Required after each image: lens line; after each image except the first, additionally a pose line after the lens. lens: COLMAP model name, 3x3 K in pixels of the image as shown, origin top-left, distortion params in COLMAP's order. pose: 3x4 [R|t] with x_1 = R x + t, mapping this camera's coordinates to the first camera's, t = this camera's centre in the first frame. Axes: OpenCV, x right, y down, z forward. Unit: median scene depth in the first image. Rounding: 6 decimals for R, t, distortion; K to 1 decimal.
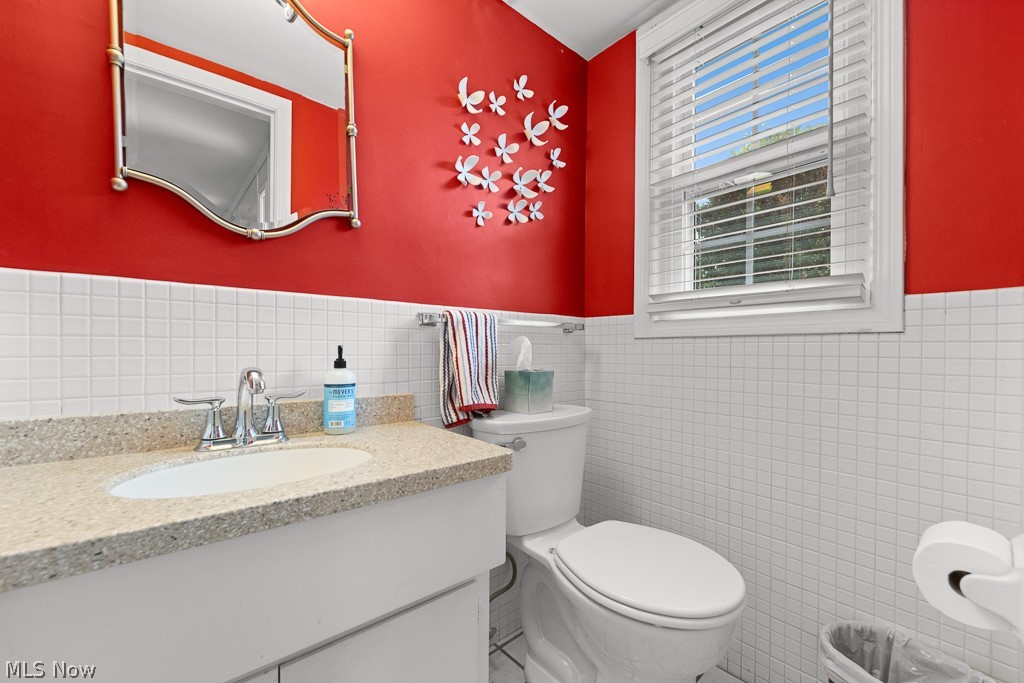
lens RADIAL K [[410.0, 0, 514.6], [0, 410.0, 348.6], [0, 0, 1]] dist [0.003114, -0.000175]
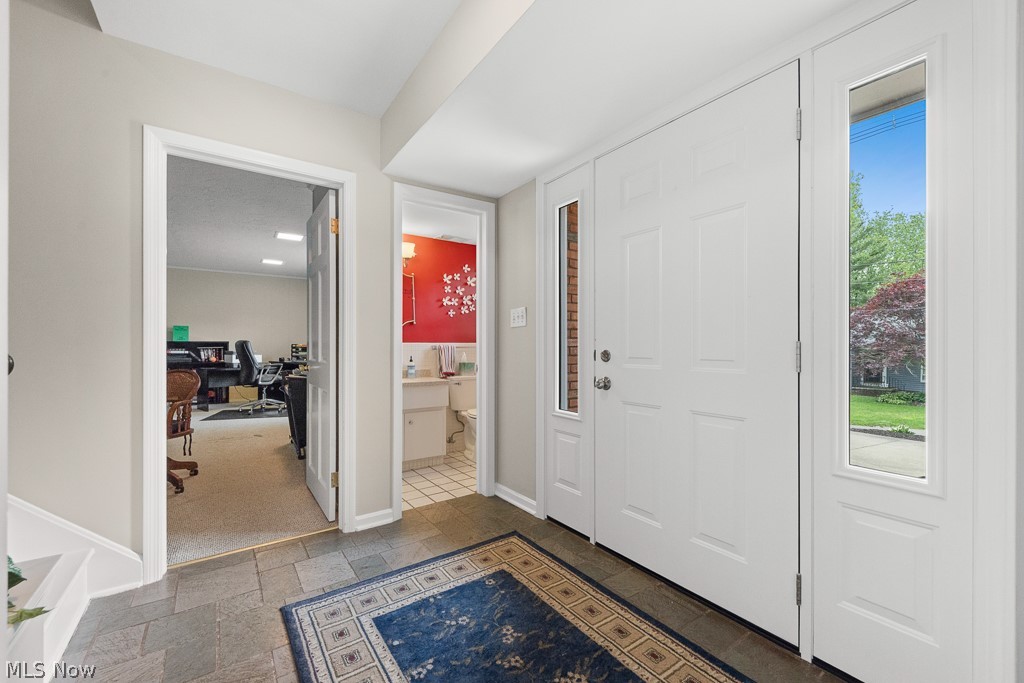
lens RADIAL K [[410.0, 0, 508.9], [0, 410.0, 342.3], [0, 0, 1]] dist [0.003114, -0.000175]
pose [[0.996142, -0.003787, -0.087678, 0.656919], [0.004088, 0.999986, 0.003251, -0.113505], [0.087664, -0.003597, 0.996144, -2.183272]]
